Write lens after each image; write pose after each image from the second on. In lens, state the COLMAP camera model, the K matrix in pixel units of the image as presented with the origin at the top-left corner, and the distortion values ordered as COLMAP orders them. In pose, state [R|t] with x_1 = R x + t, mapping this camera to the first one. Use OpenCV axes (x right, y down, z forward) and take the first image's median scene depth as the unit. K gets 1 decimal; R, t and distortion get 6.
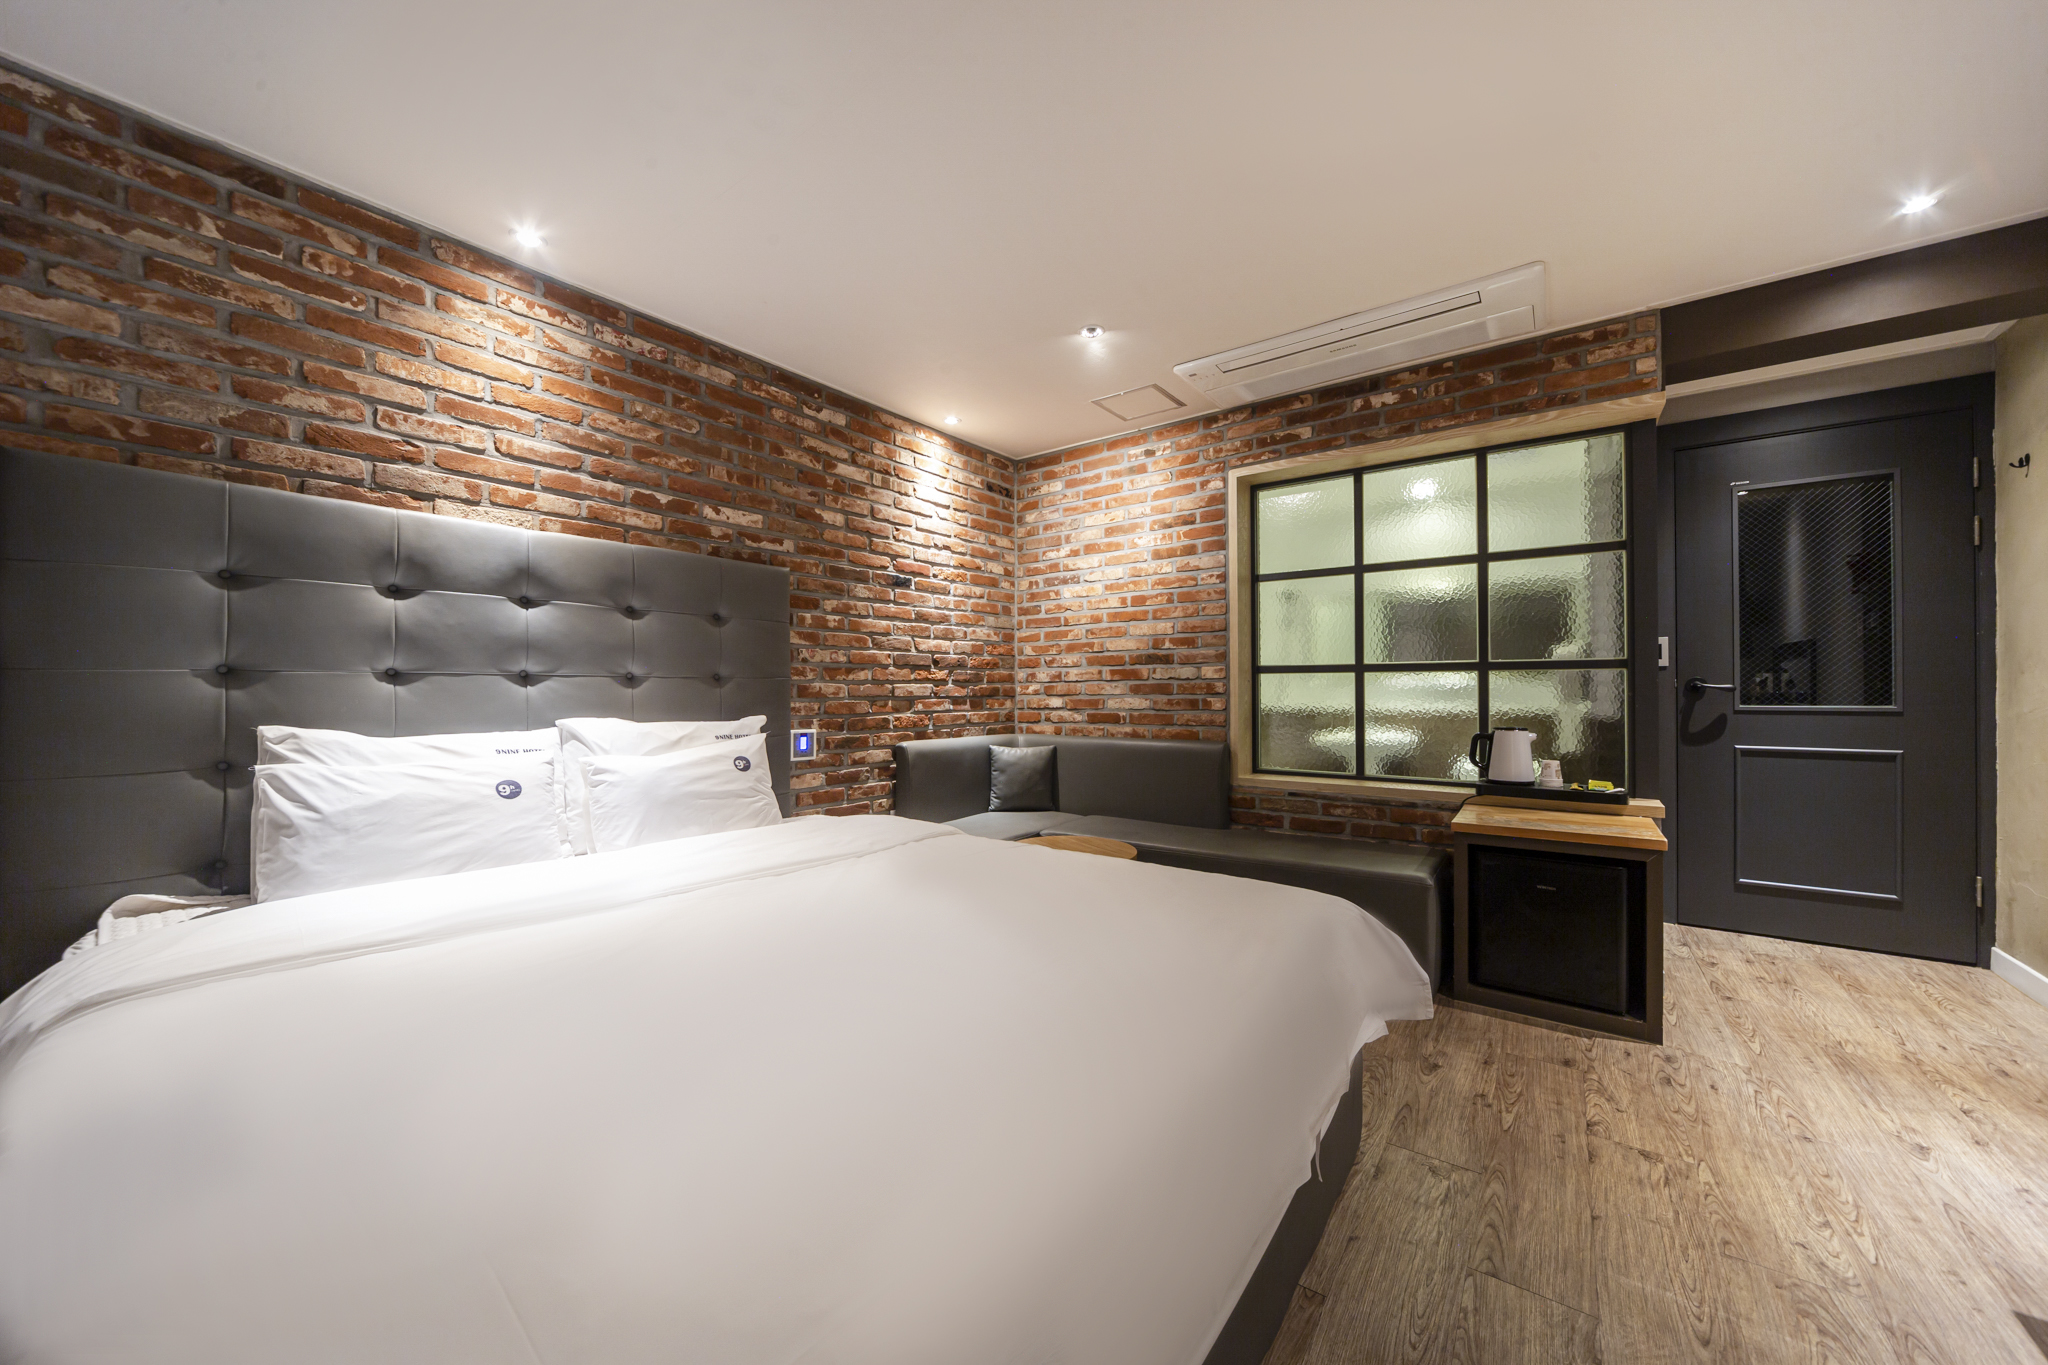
lens RADIAL K [[723.1, 0, 1020.0], [0, 723.1, 687.1], [0, 0, 1]] dist [-0.016186, 0.001077]
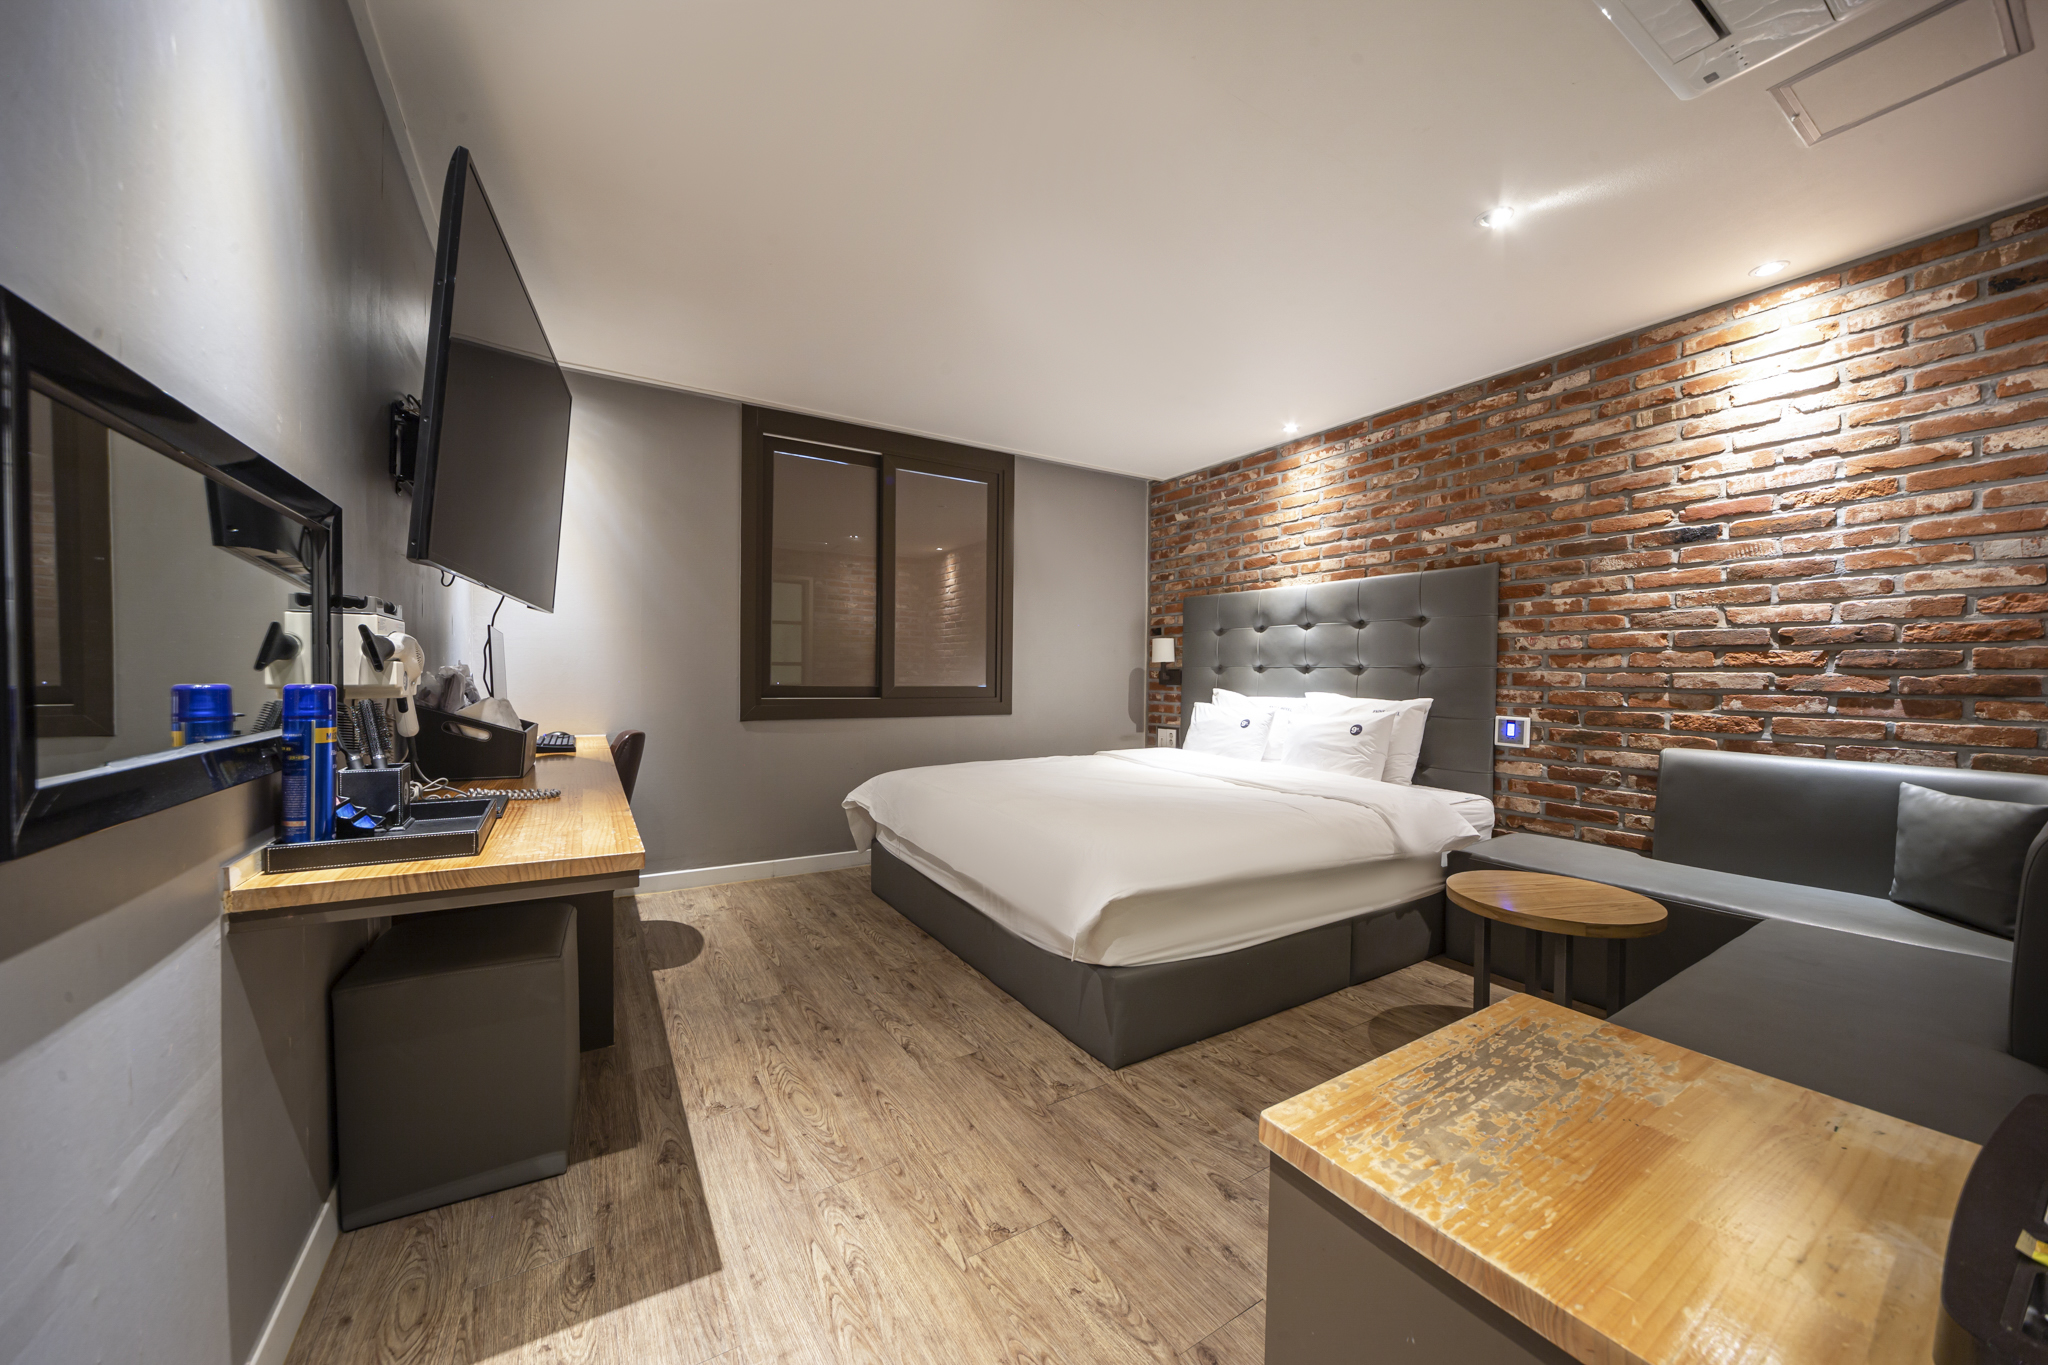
lens RADIAL K [[723.1, 0, 1020.0], [0, 723.1, 687.1], [0, 0, 1]] dist [-0.016186, 0.001077]
pose [[-0.363008, 0.016749, -0.931635, 0.862227], [-0.005280, 0.999785, 0.020032, 0.000141], [0.931771, 0.012190, -0.362842, 0.688821]]
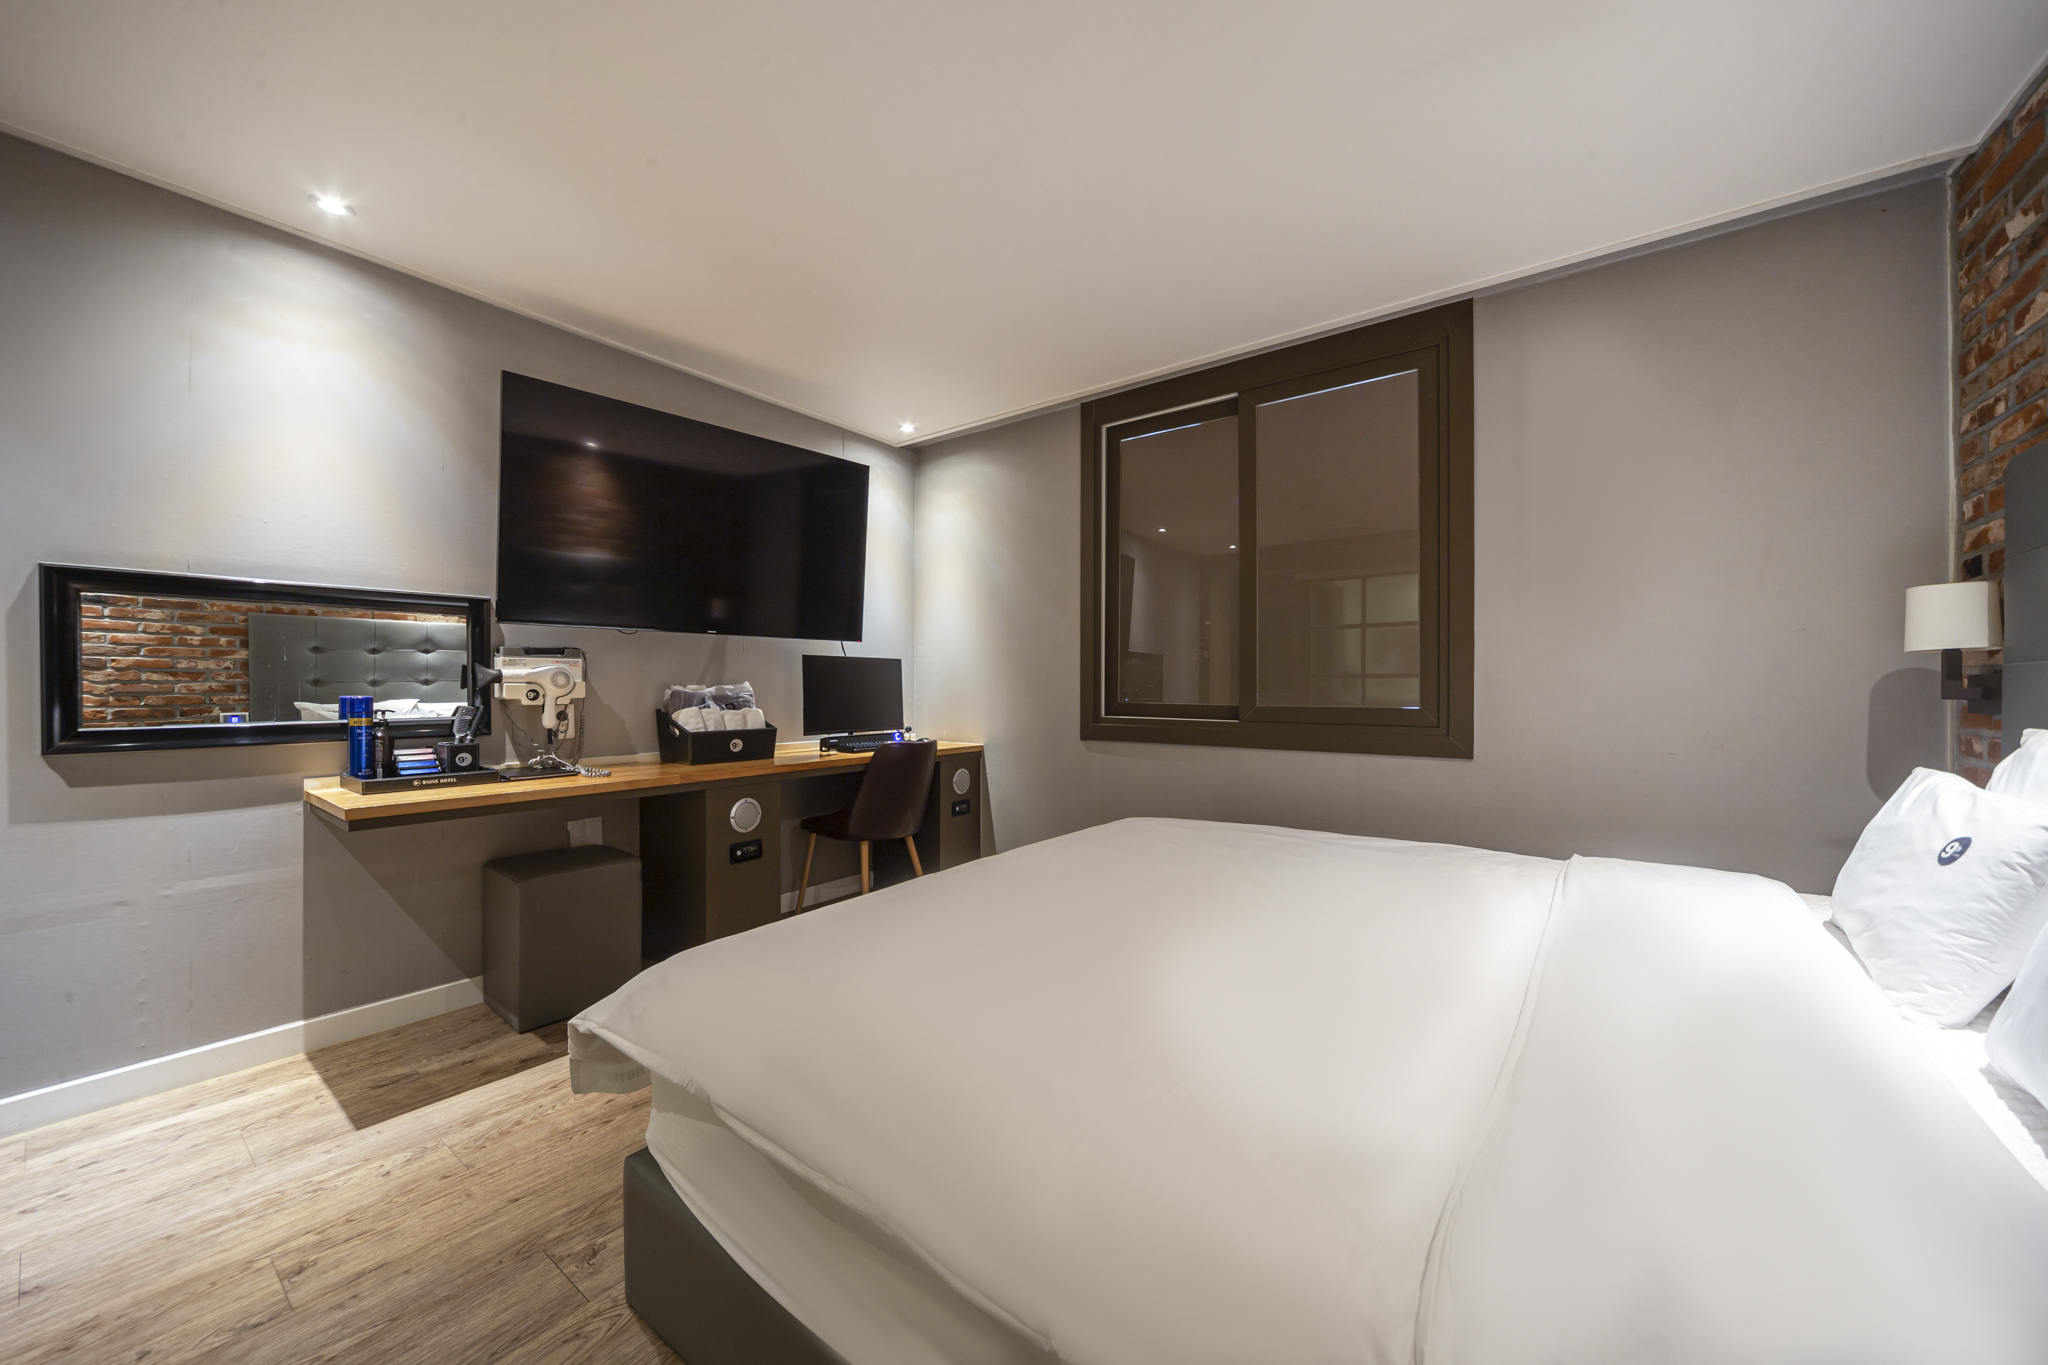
lens RADIAL K [[723.1, 0, 1020.0], [0, 723.1, 687.1], [0, 0, 1]] dist [-0.016186, 0.001077]
pose [[-0.999872, 0.003567, -0.015603, 0.040890], [0.003602, 0.999991, -0.002189, 0.002885], [0.015596, -0.002245, -0.999876, 0.944027]]
